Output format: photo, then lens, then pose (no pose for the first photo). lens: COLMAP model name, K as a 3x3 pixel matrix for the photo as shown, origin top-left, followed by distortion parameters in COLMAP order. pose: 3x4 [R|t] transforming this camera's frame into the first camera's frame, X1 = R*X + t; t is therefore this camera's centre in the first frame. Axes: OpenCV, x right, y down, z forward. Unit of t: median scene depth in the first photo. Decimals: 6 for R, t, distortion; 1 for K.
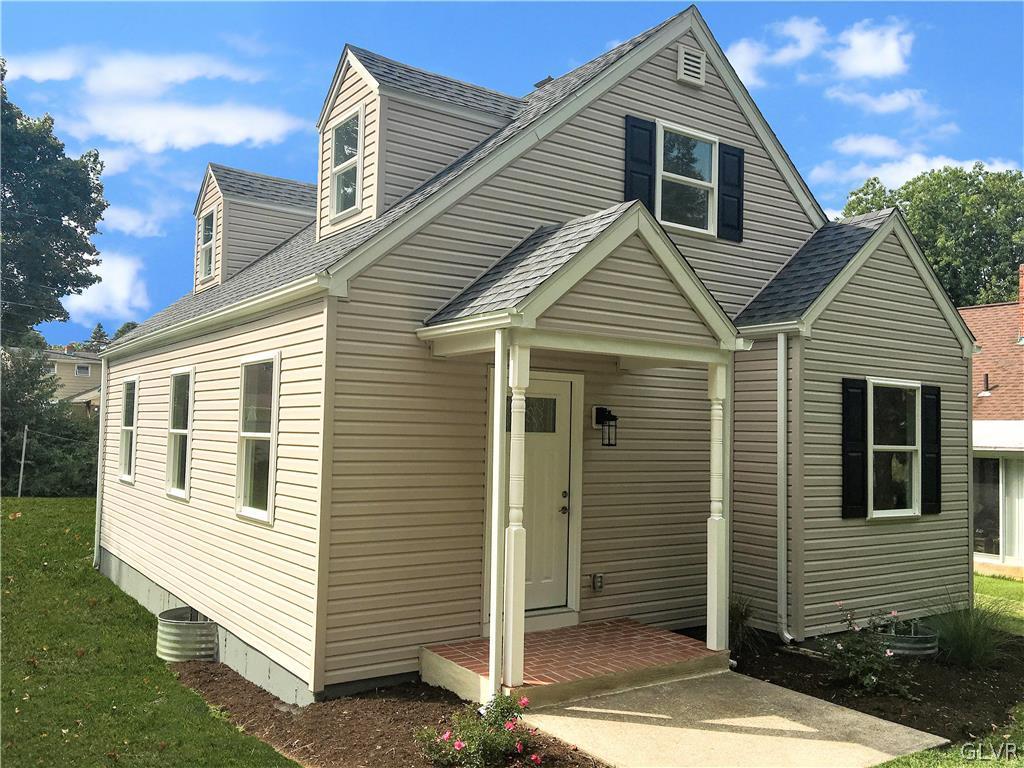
lens RADIAL K [[869.0, 0, 508.8], [0, 869.0, 381.3], [0, 0, 1]] dist [0.065172, -0.121541]
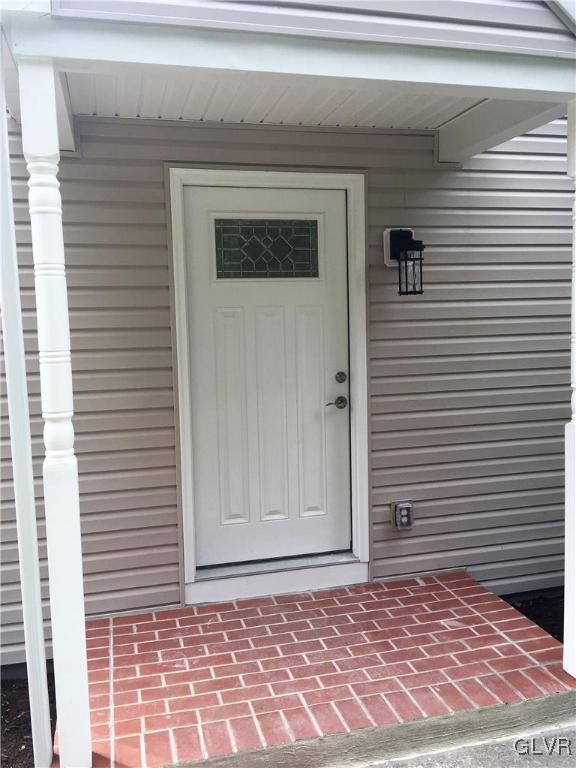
lens RADIAL K [[704.6, 0, 290.4], [0, 704.6, 375.8], [0, 0, 1]] dist [0.043715, -0.006727]
pose [[0.941668, -0.012509, -0.336312, 0.186213], [0.061615, 0.988826, 0.135742, 0.055351], [0.330856, -0.148546, 0.931917, 0.491811]]
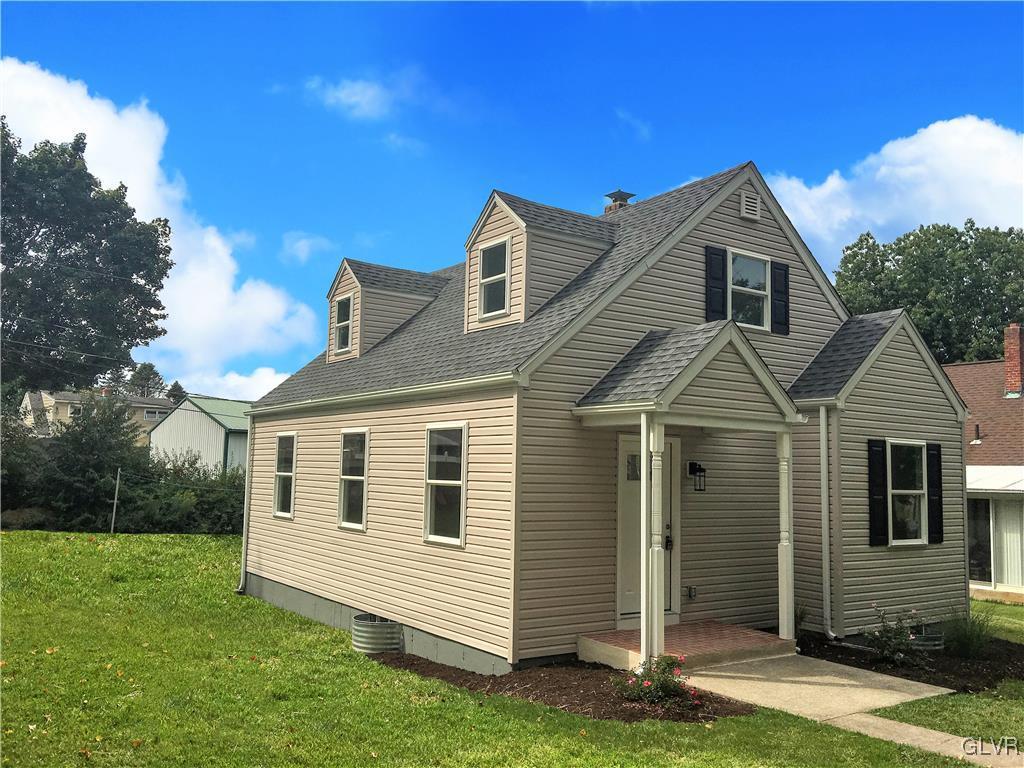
lens RADIAL K [[869.0, 0, 510.5], [0, 869.0, 376.1], [0, 0, 1]] dist [0.065172, -0.121541]
pose [[0.999957, 0.002361, 0.008922, -0.181172], [-0.001916, 0.998771, -0.049531, -0.033968], [-0.009028, 0.049512, 0.998733, -0.342254]]
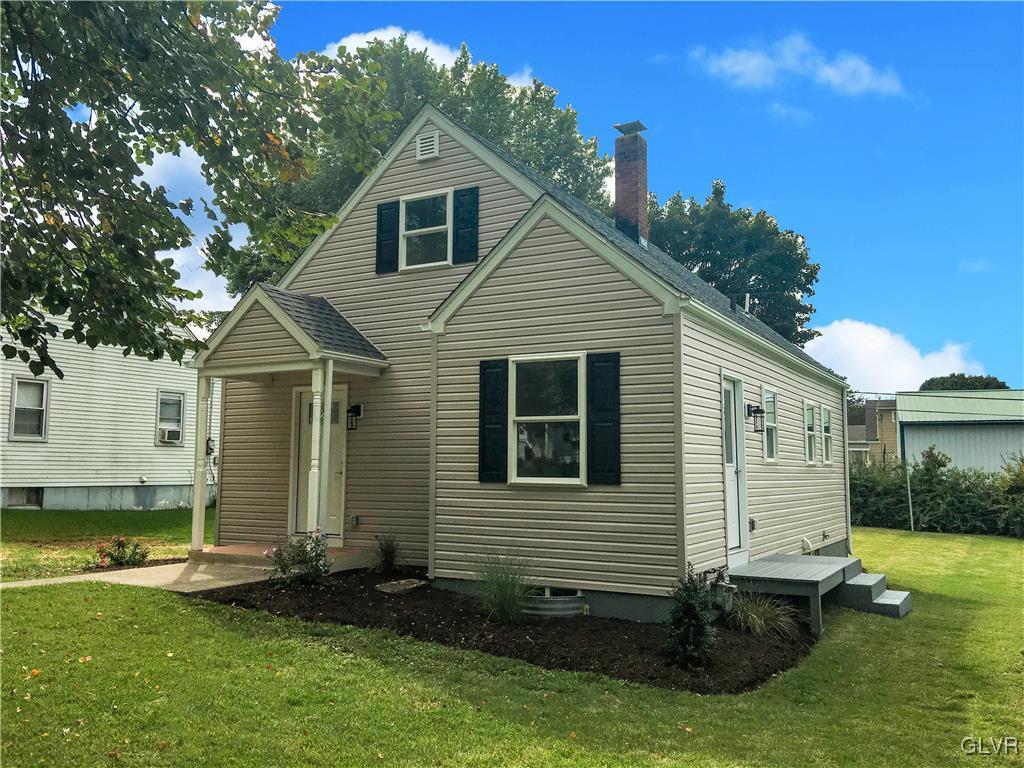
lens RADIAL K [[869.0, 0, 510.1], [0, 869.0, 374.0], [0, 0, 1]] dist [0.065172, -0.121541]
pose [[0.427378, -0.119556, -0.896133, 1.504968], [0.053280, 0.992825, -0.107046, 0.146334], [0.902501, -0.001996, 0.430682, 0.566338]]
